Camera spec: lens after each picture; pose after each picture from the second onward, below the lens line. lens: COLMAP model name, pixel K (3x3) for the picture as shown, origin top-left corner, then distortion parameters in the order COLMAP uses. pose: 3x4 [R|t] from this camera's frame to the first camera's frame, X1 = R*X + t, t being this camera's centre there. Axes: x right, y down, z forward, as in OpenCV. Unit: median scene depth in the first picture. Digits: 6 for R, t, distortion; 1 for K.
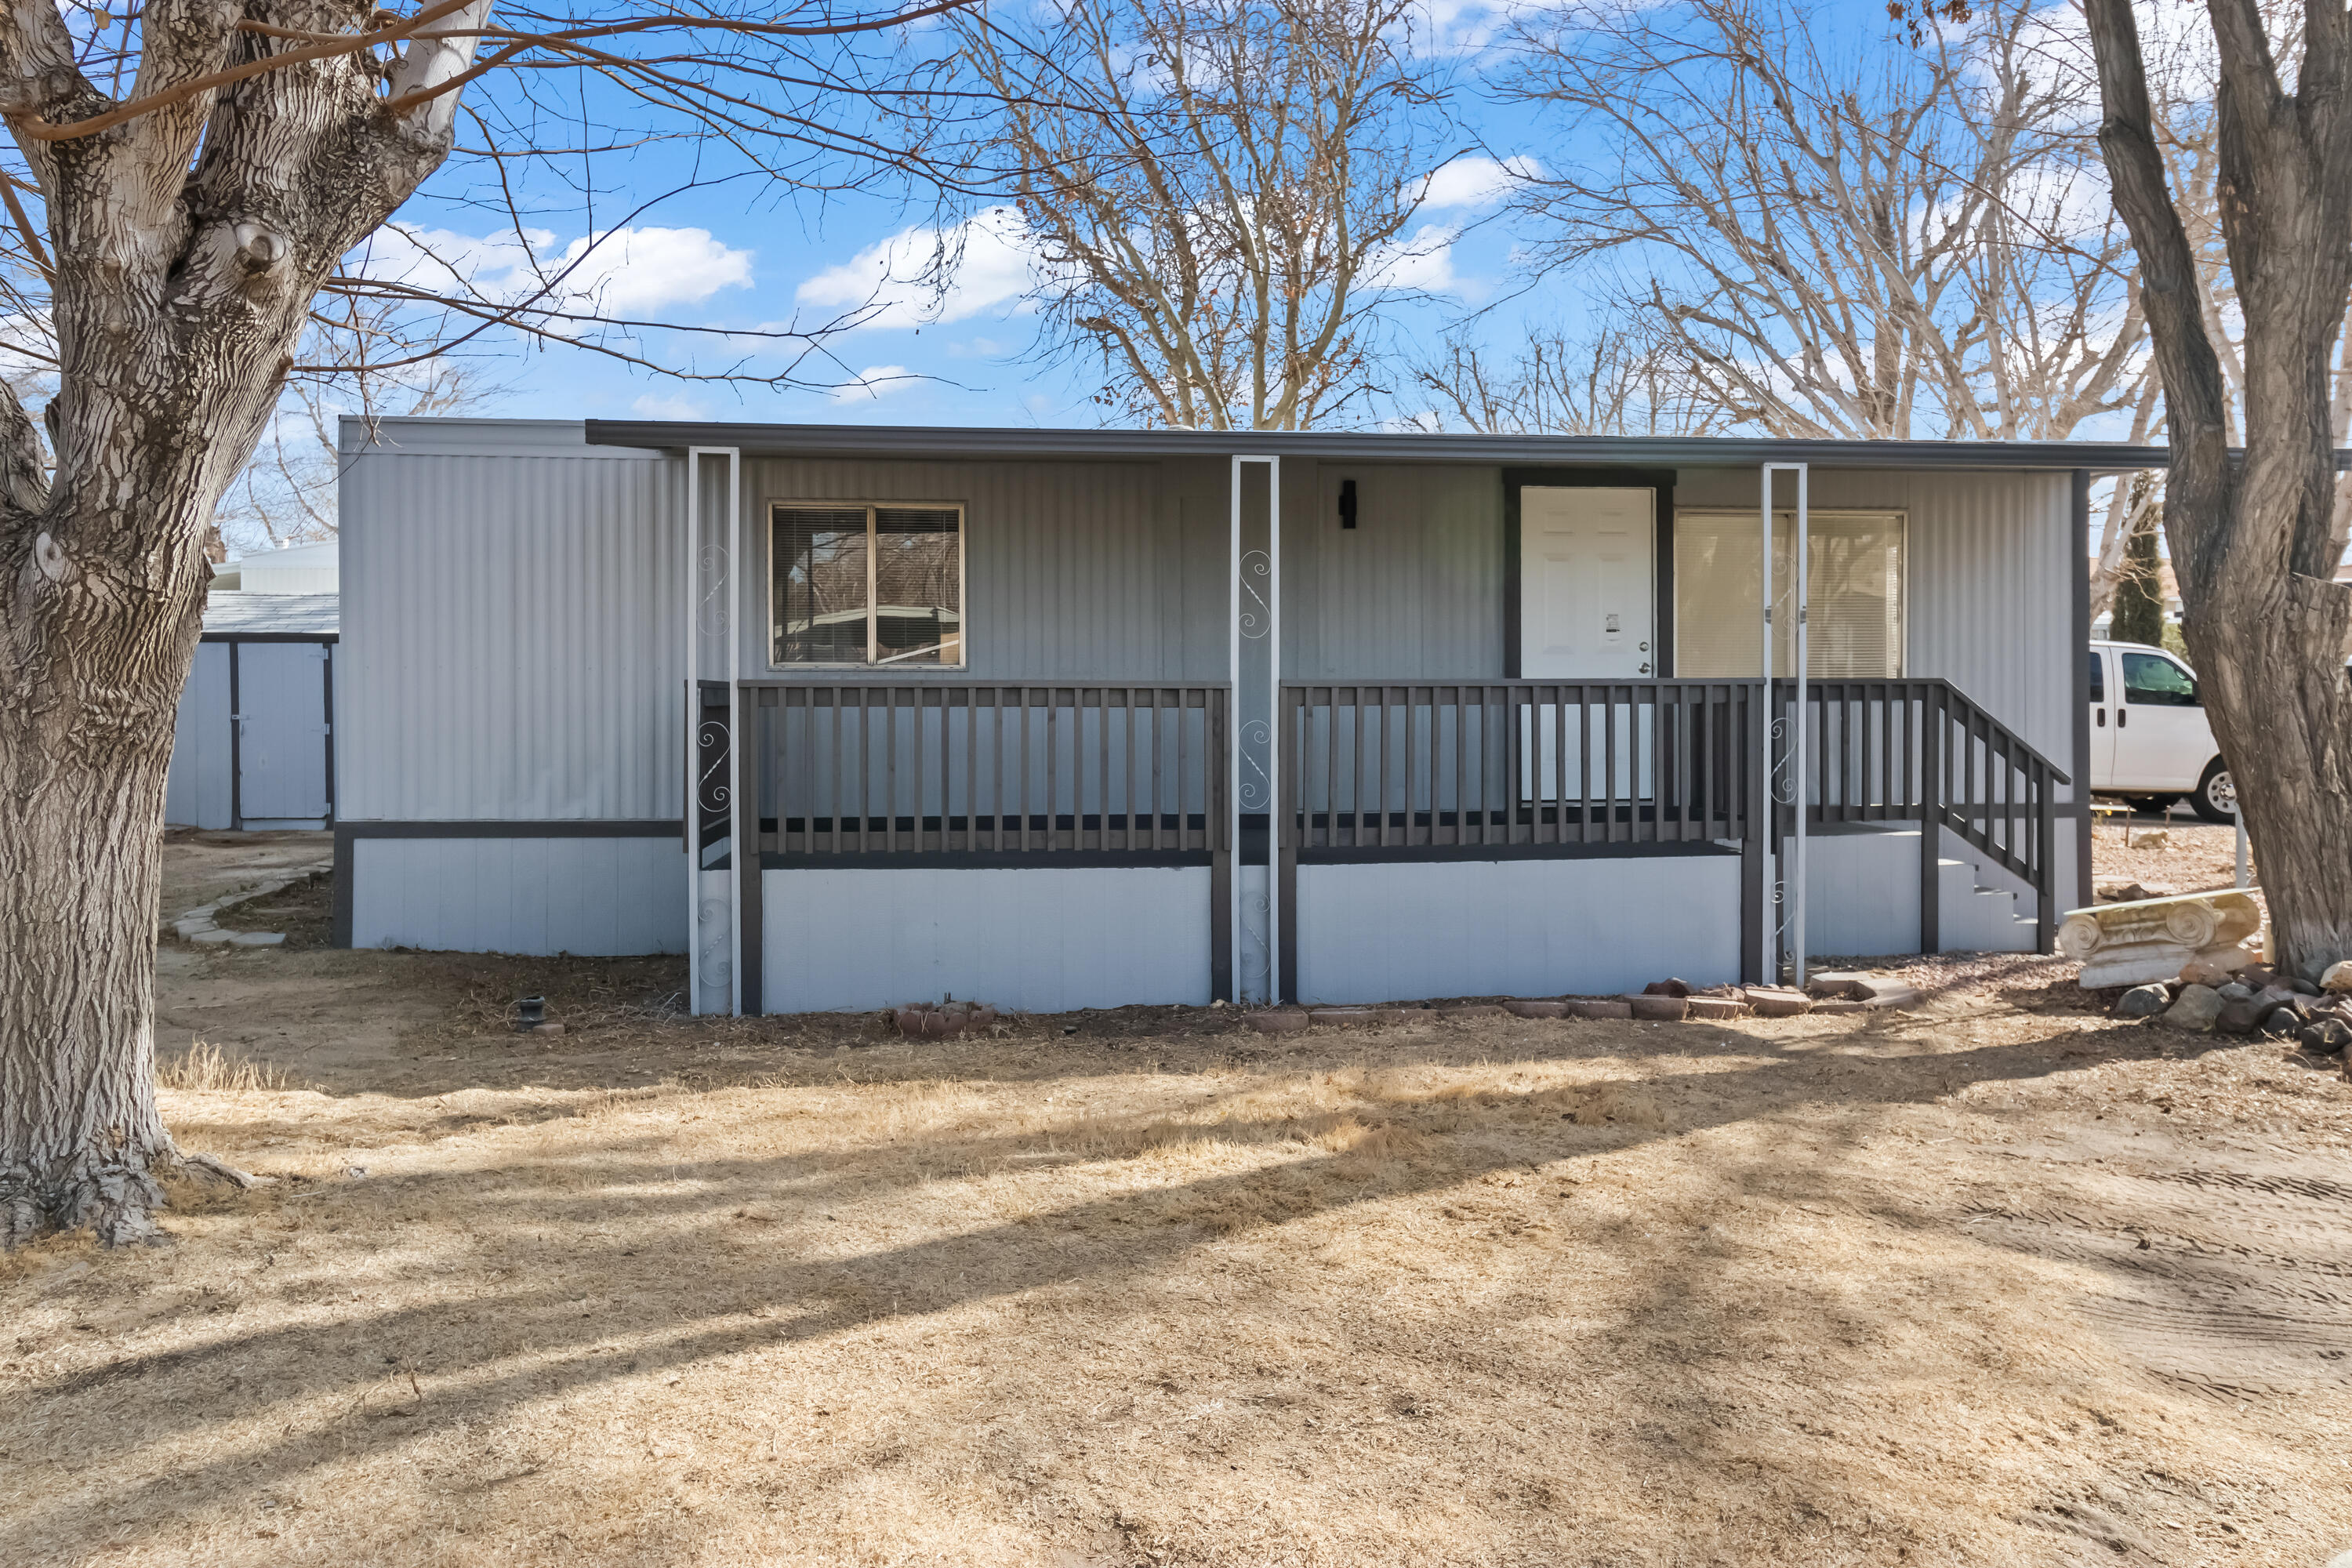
lens RADIAL K [[1874.4, 0, 1175.0], [0, 1874.4, 717.6], [0, 0, 1]] dist [0.007708, 0.006131]
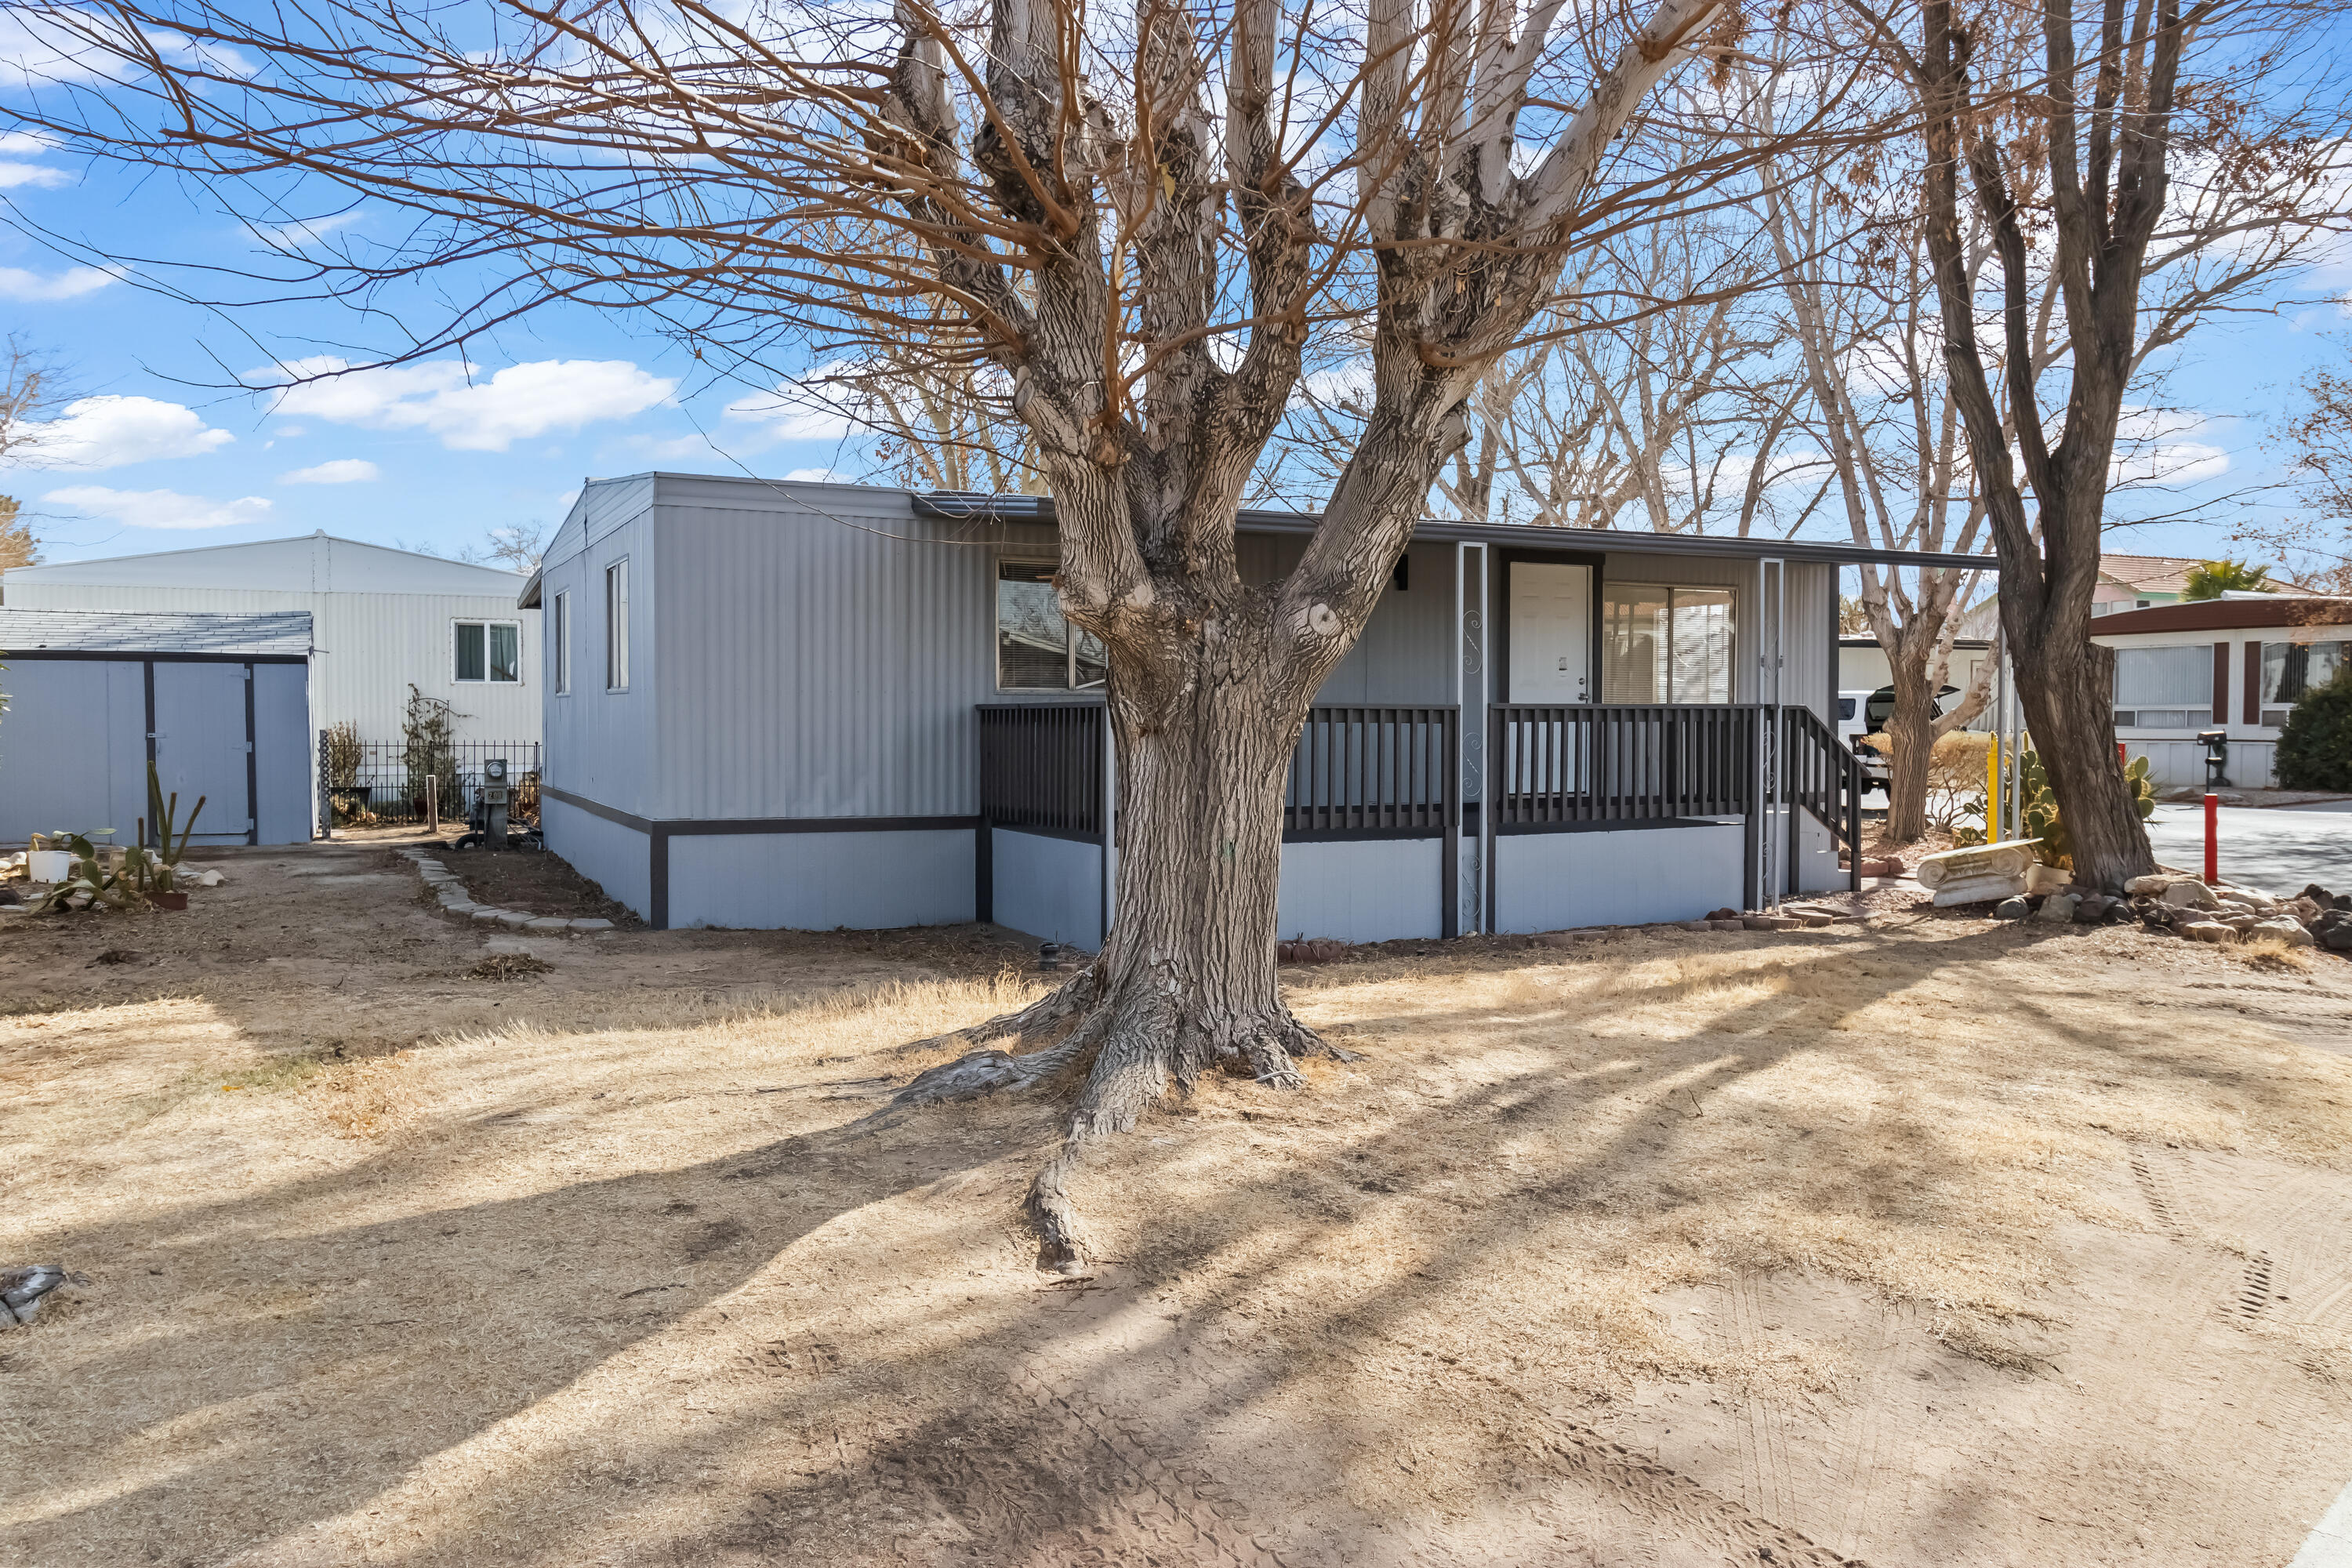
lens RADIAL K [[1748.8, 0, 1194.8], [0, 1748.8, 733.4], [0, 0, 1]] dist [-0.001097, 0.001805]
pose [[0.945022, -0.000619, 0.327007, -0.474564], [0.001867, 0.999992, -0.003501, 0.005112], [-0.327003, 0.003919, 0.945015, -0.129469]]
